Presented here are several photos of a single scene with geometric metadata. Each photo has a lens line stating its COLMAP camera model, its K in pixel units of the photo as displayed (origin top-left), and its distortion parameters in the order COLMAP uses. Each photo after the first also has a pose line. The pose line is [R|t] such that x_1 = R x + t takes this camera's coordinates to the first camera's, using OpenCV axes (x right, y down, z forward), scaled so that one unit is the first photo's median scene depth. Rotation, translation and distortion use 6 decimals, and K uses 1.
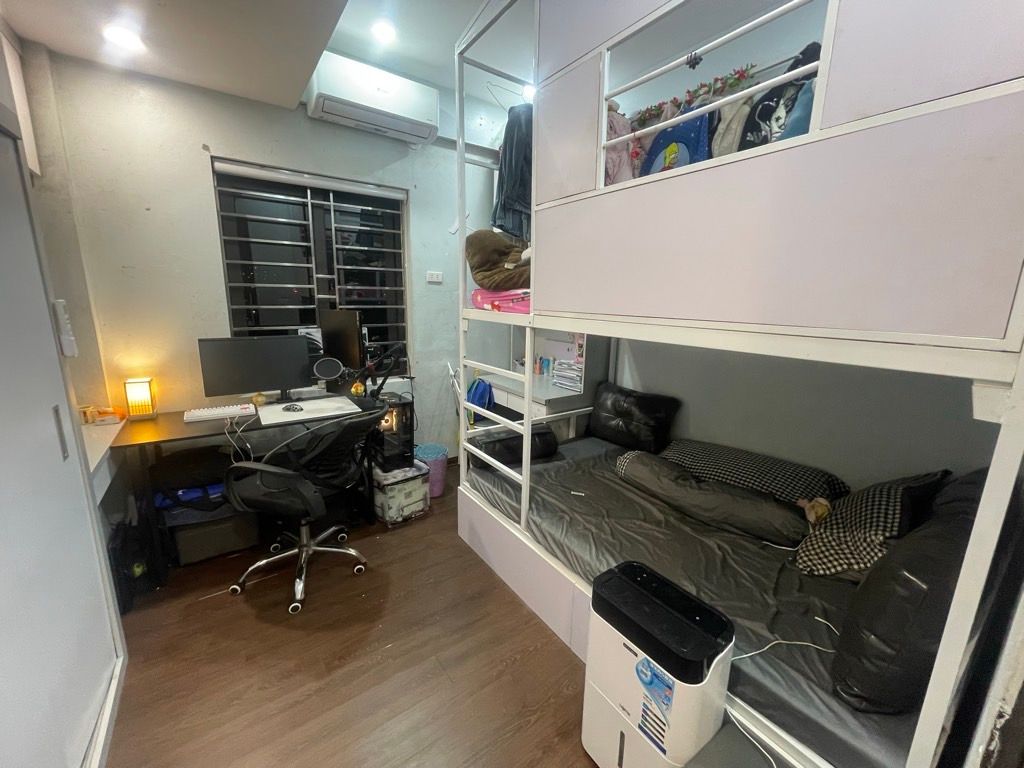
lens RADIAL K [[412.5, 0, 513.8], [0, 412.5, 383.7], [0, 0, 1]] dist [-0.001104, -0.000264]
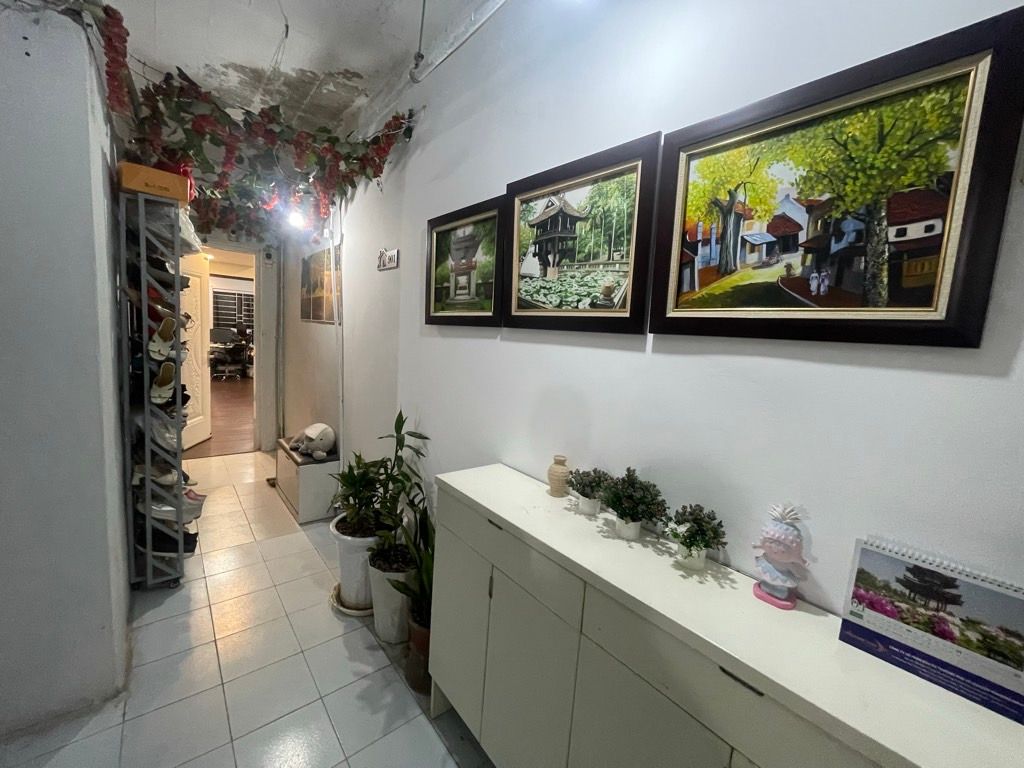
lens RADIAL K [[412.5, 0, 513.8], [0, 412.5, 383.7], [0, 0, 1]] dist [-0.001104, -0.000264]
pose [[0.995320, 0.036152, 0.089618, 1.869891], [-0.027450, 0.994954, -0.096500, 0.711984], [-0.092655, 0.093589, 0.991290, -3.160223]]
